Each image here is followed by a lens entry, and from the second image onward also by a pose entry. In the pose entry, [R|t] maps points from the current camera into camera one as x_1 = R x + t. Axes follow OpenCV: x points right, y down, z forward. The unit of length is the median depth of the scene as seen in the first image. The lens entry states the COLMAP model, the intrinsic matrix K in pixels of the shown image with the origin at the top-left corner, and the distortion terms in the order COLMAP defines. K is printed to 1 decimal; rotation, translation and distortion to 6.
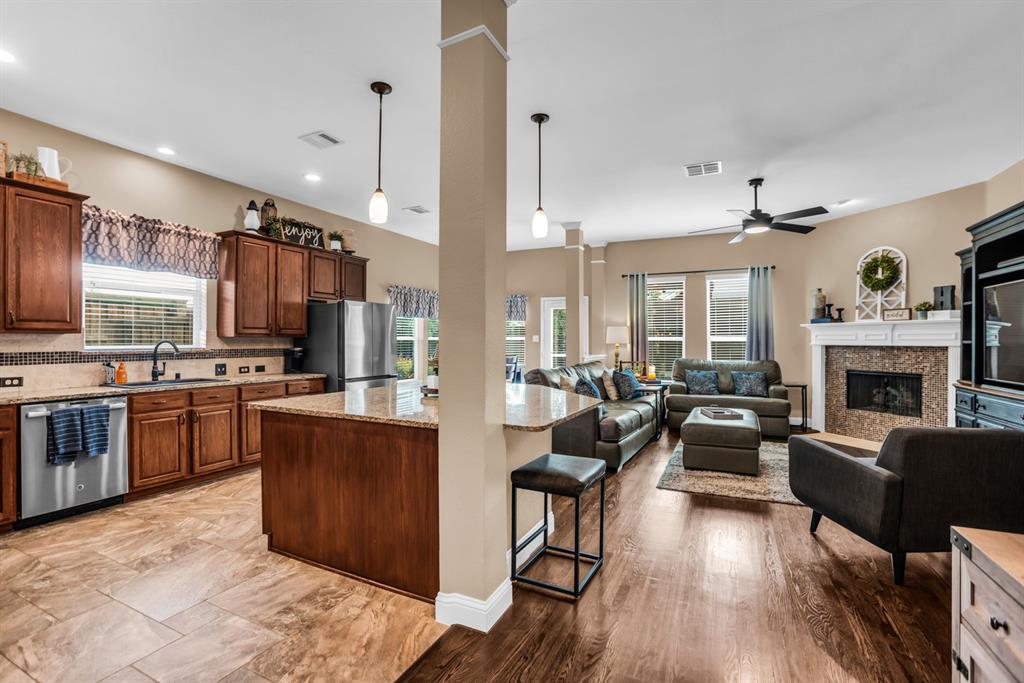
lens RADIAL K [[487.4, 0, 509.3], [0, 487.4, 329.5], [0, 0, 1]] dist [-0.037249, 0.024419]
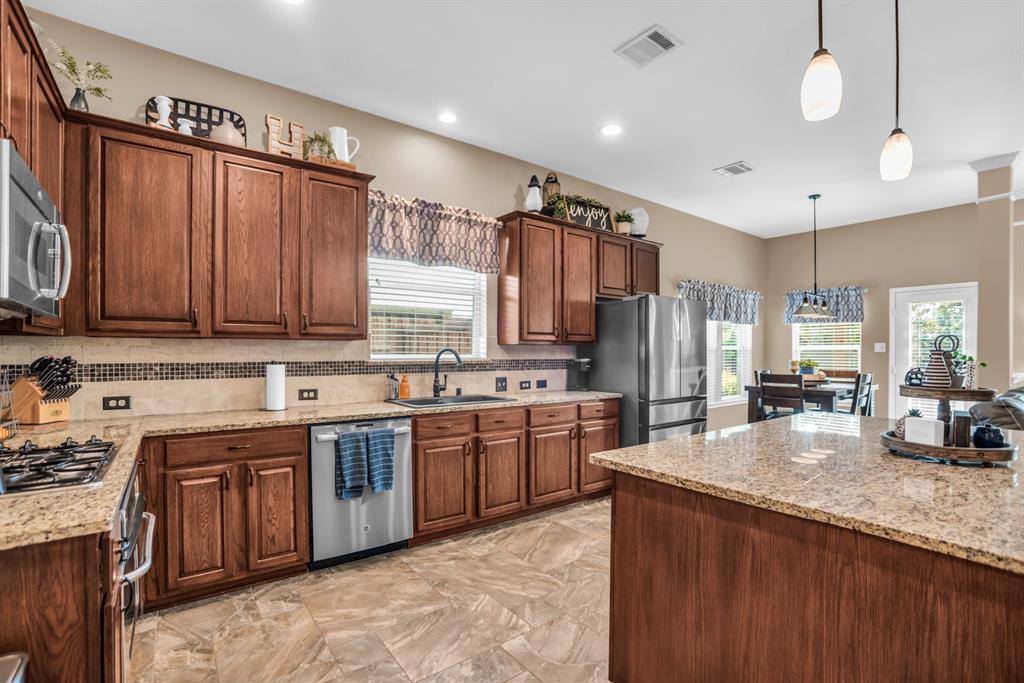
lens RADIAL K [[487.4, 0, 509.3], [0, 487.4, 329.5], [0, 0, 1]] dist [-0.037249, 0.024419]
pose [[0.898809, -0.017774, -0.437980, -0.265083], [0.008059, 0.999679, -0.024032, 0.011532], [0.438267, 0.018071, 0.898663, 0.310285]]
